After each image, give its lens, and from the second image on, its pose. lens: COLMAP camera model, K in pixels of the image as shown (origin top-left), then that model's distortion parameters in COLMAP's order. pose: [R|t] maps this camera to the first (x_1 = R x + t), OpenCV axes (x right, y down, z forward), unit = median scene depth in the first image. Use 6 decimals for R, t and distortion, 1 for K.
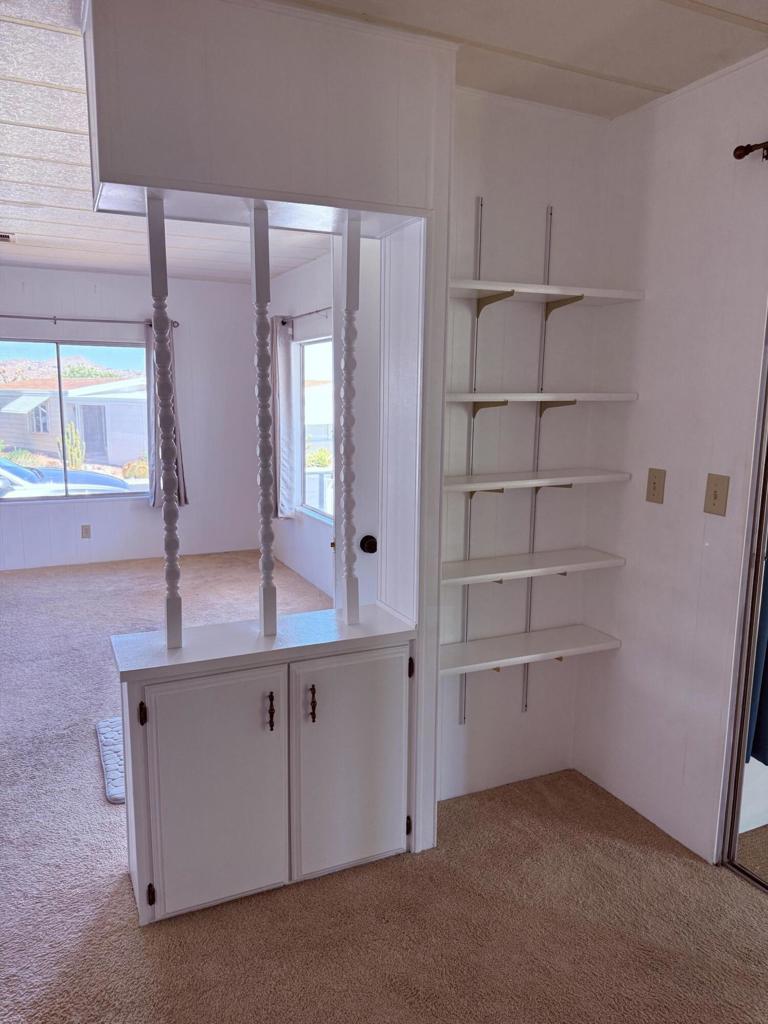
lens RADIAL K [[727.6, 0, 385.9], [0, 727.6, 513.7], [0, 0, 1]] dist [0.057621, -0.078474]
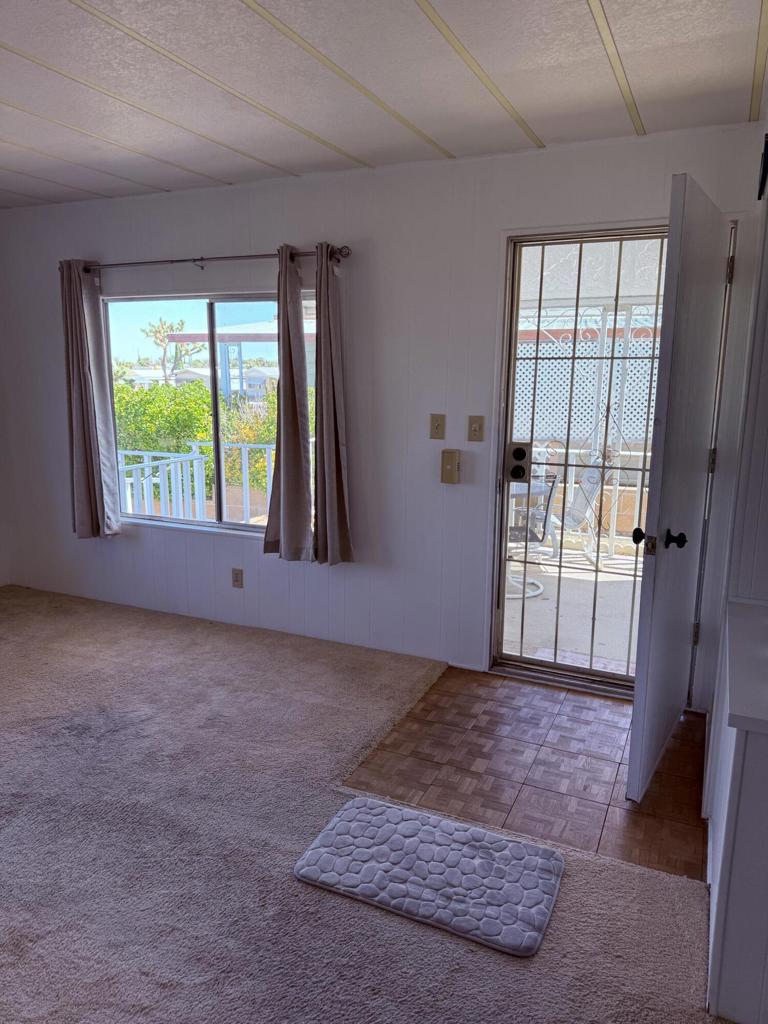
lens RADIAL K [[727.6, 0, 393.0], [0, 727.6, 507.1], [0, 0, 1]] dist [0.057621, -0.078474]
pose [[0.766957, -0.127849, 0.628833, -0.382791], [0.107436, 0.991703, 0.070591, -0.044039], [-0.632641, 0.013419, 0.774329, 0.235294]]
